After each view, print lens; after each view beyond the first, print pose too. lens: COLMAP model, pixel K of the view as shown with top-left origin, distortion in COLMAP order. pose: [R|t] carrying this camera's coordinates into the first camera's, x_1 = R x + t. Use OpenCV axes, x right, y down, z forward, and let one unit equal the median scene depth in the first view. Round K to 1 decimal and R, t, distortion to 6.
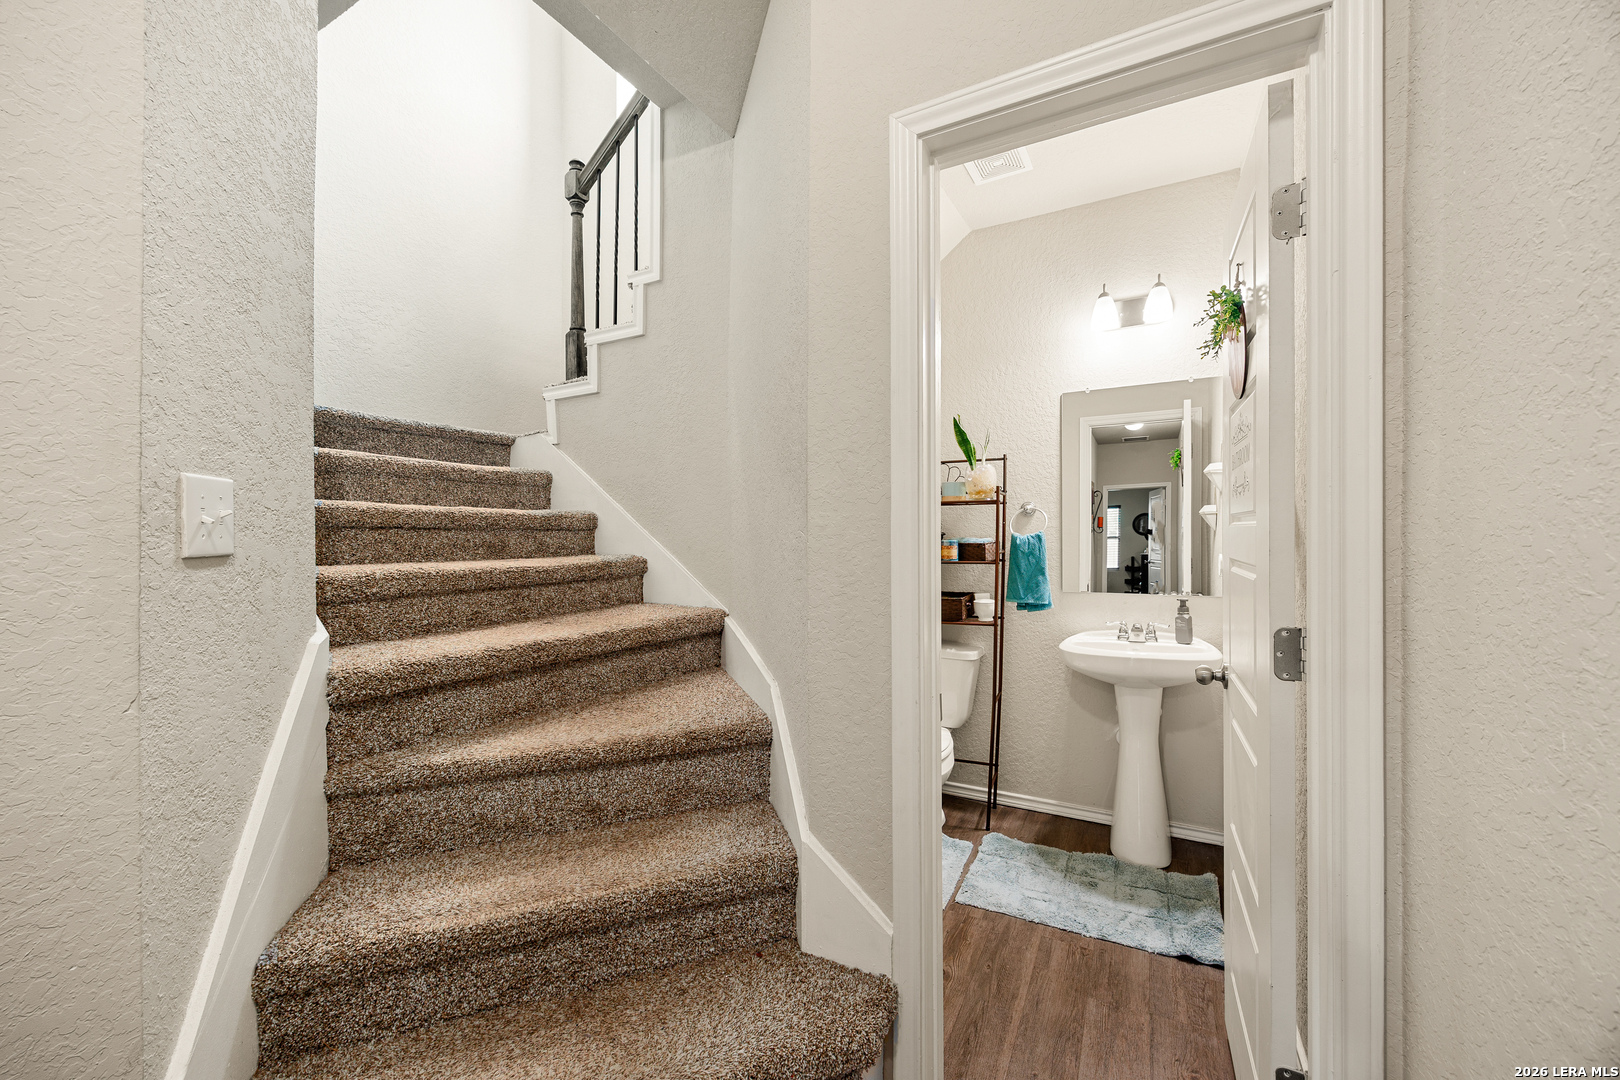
lens RADIAL K [[624.2, 0, 812.5], [0, 624.2, 550.7], [0, 0, 1]] dist [0.013580, 0.000219]
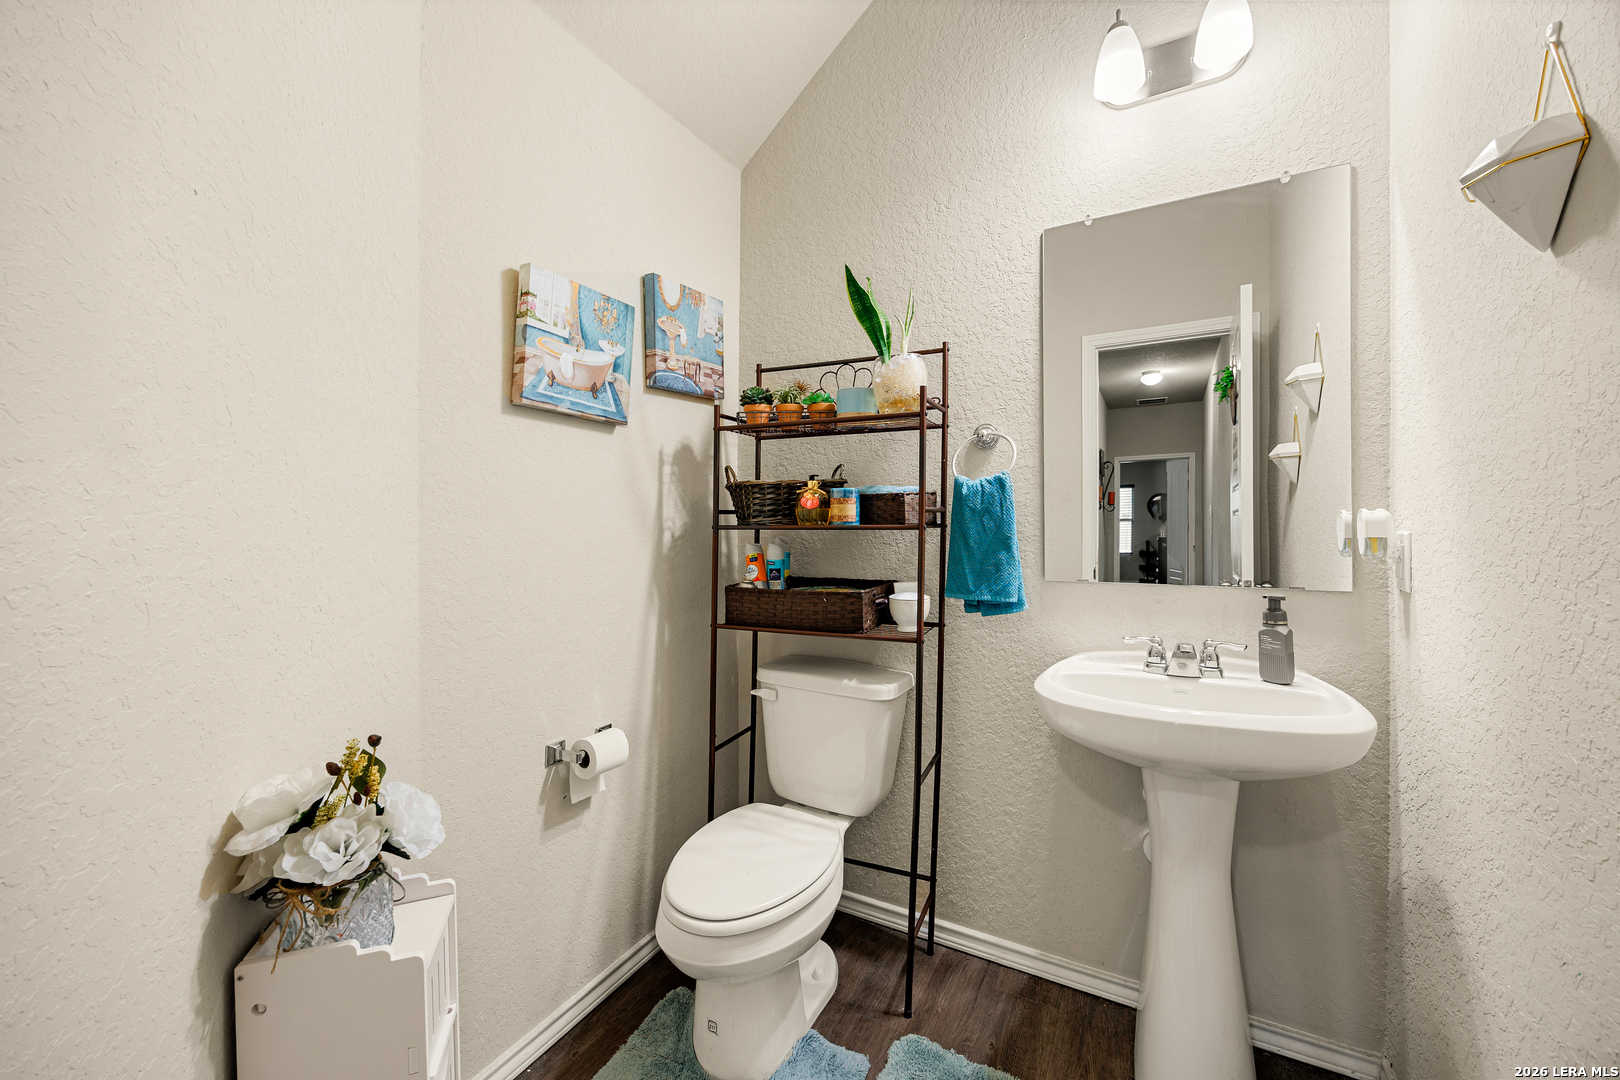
lens RADIAL K [[624.2, 0, 805.9], [0, 624.2, 526.2], [0, 0, 1]] dist [0.013580, 0.000219]
pose [[0.999736, 0.003809, -0.022667, 0.196249], [-0.004181, 0.999857, -0.016410, 0.026760], [0.022602, 0.016500, 0.999608, 0.428902]]
